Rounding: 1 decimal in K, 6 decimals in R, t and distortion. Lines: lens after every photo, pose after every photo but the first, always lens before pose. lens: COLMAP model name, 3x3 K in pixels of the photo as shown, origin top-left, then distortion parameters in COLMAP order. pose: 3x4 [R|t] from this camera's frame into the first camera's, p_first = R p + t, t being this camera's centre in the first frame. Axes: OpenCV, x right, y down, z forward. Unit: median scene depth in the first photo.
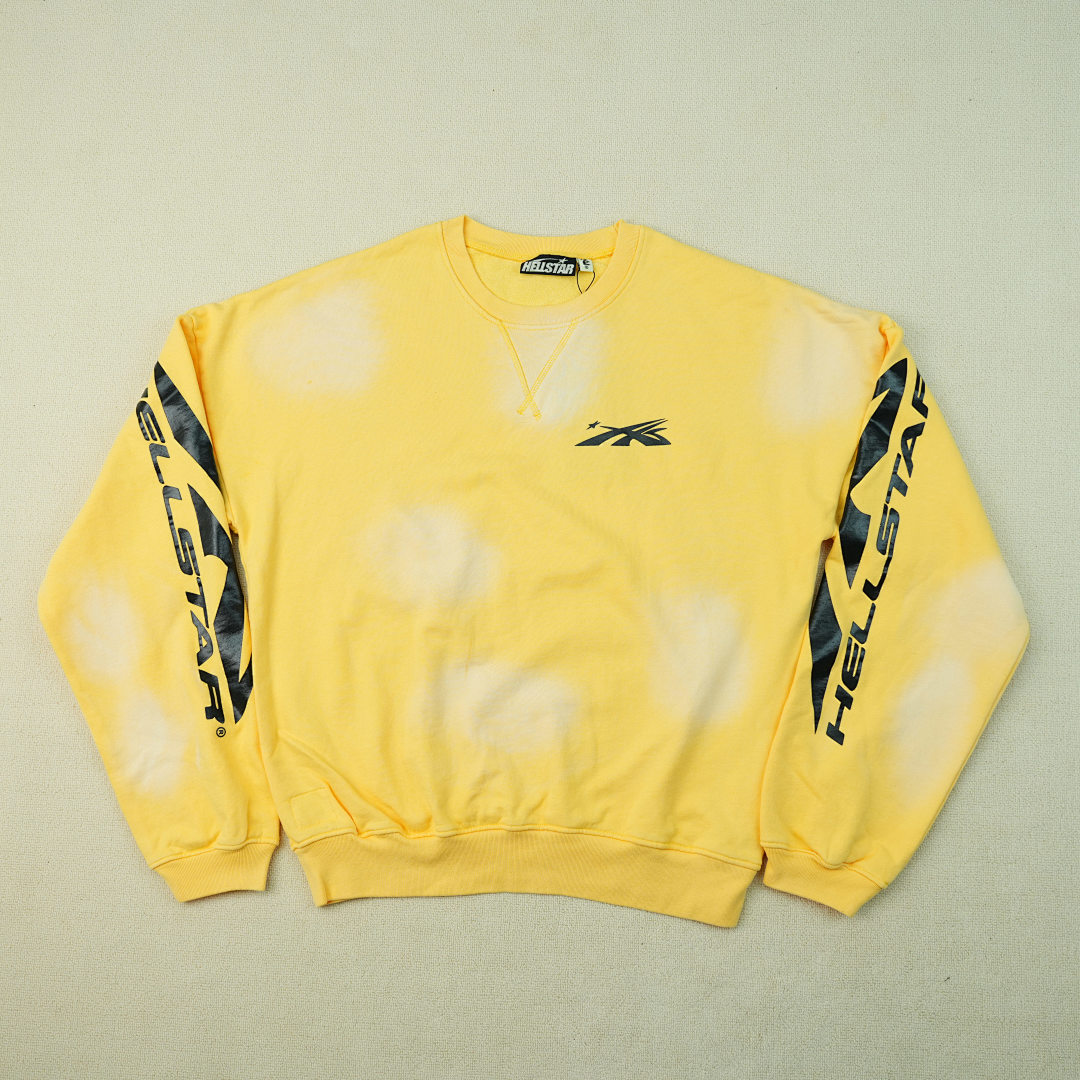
lens RADIAL K [[1229.9, 0, 529.1], [0, 1229.9, 543.1], [0, 0, 1]] dist [-0.008856, 0.015578]
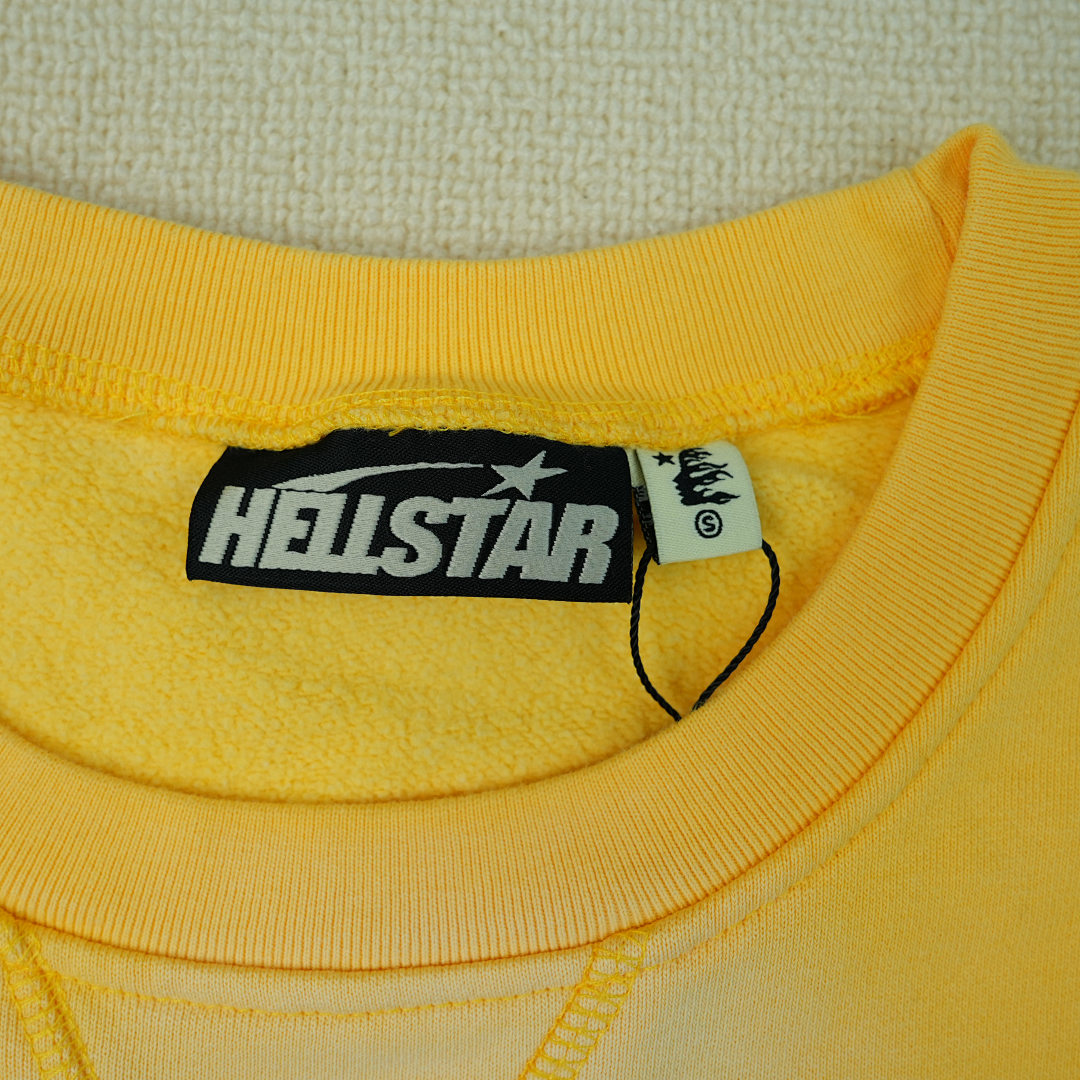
lens RADIAL K [[1202.7, 0, 511.8], [0, 1202.7, 486.5], [0, 0, 1]] dist [0.009705, -0.017277]
pose [[0.995789, -0.000403, 0.091679, 0.015943], [-0.009130, 0.994584, 0.103538, -0.250960], [-0.091224, -0.103939, 0.990391, 0.920309]]
